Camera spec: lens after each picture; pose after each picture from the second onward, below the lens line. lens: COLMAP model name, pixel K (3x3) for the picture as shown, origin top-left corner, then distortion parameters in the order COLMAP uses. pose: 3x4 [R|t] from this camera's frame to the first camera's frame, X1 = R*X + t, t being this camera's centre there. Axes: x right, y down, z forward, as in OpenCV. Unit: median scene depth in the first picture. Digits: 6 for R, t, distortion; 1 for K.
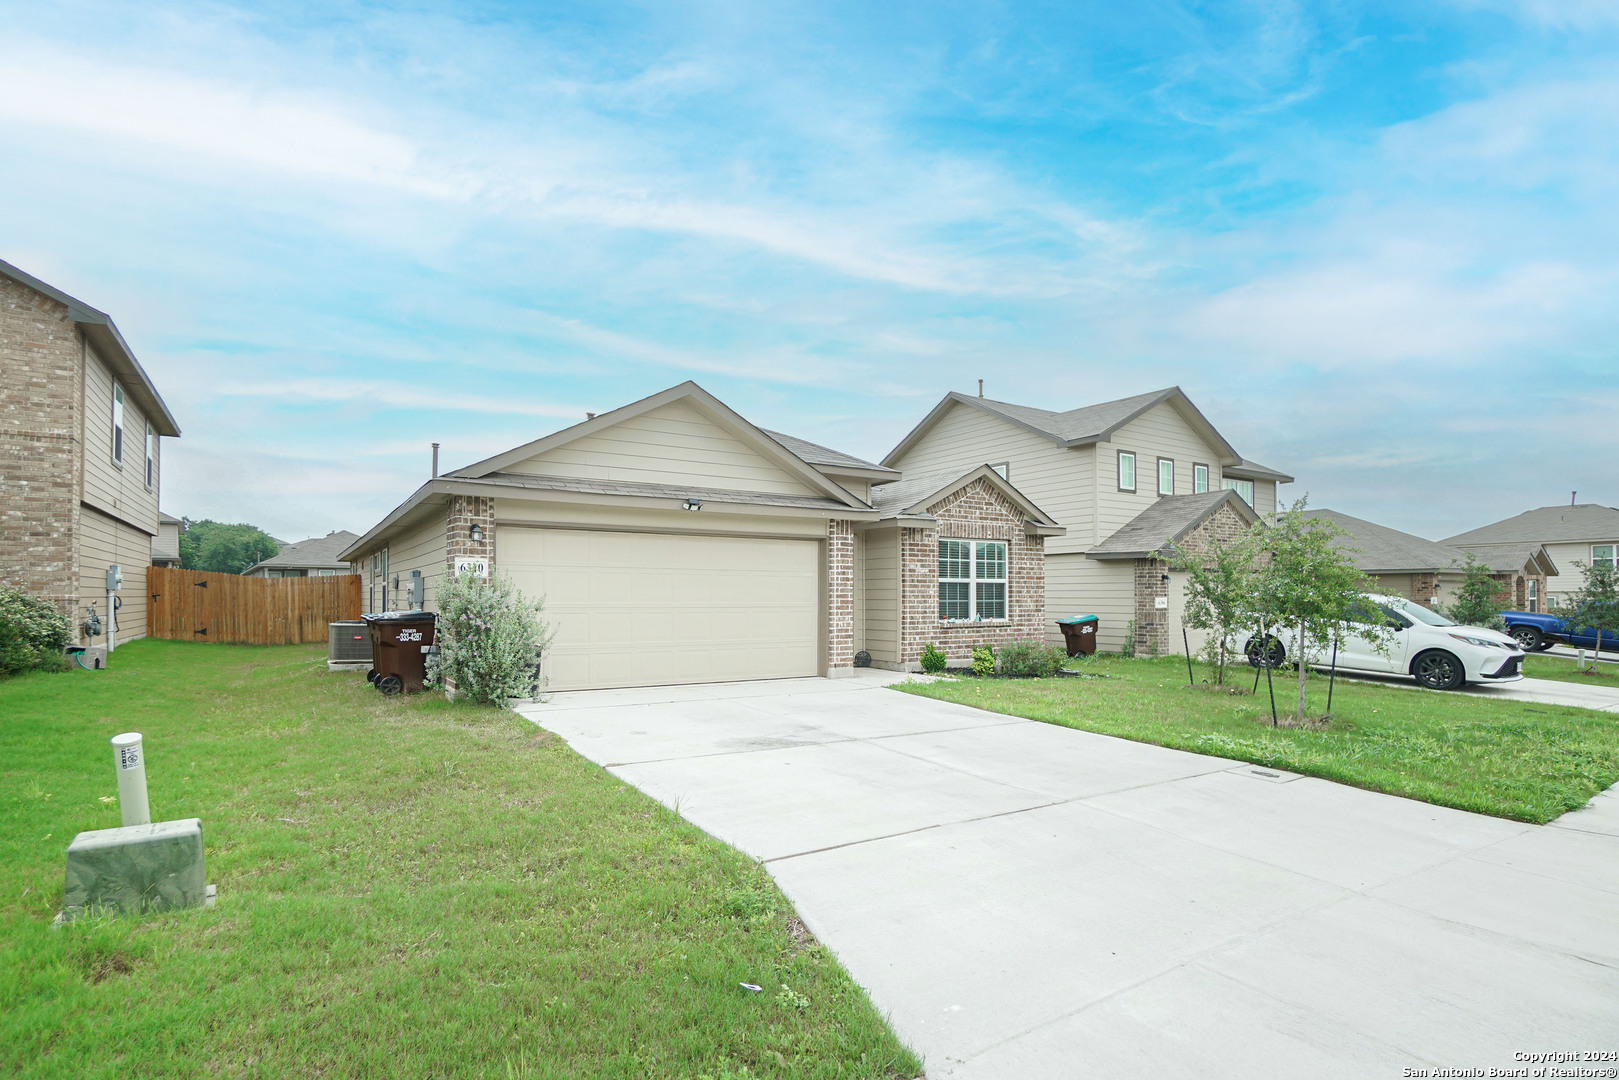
lens RADIAL K [[790.0, 0, 804.0], [0, 790.0, 590.5], [0, 0, 1]] dist [-0.021296, 0.000002]
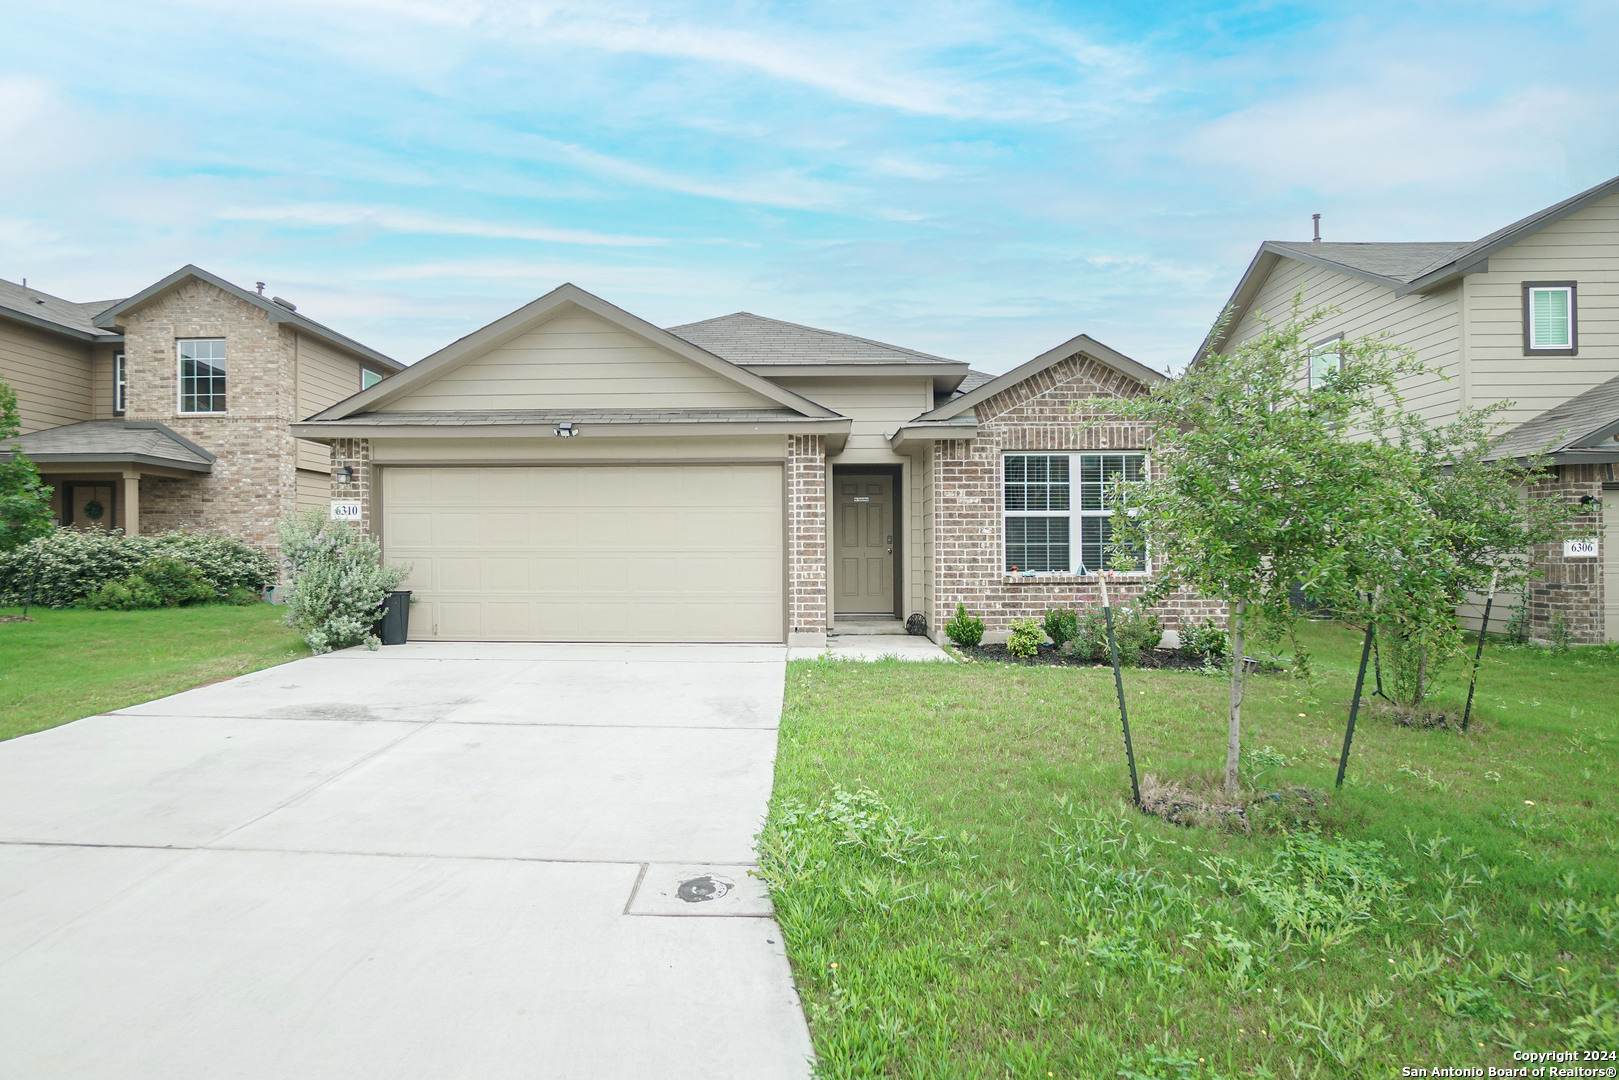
lens RADIAL K [[859.4, 0, 809.5], [0, 859.4, 540.0], [0, 0, 1]] dist [-0.021909, 0.001210]
pose [[0.833446, -0.011055, -0.552491, 0.455949], [0.008030, 0.999937, -0.007894, 0.014627], [0.552543, 0.002143, 0.833482, 0.296398]]
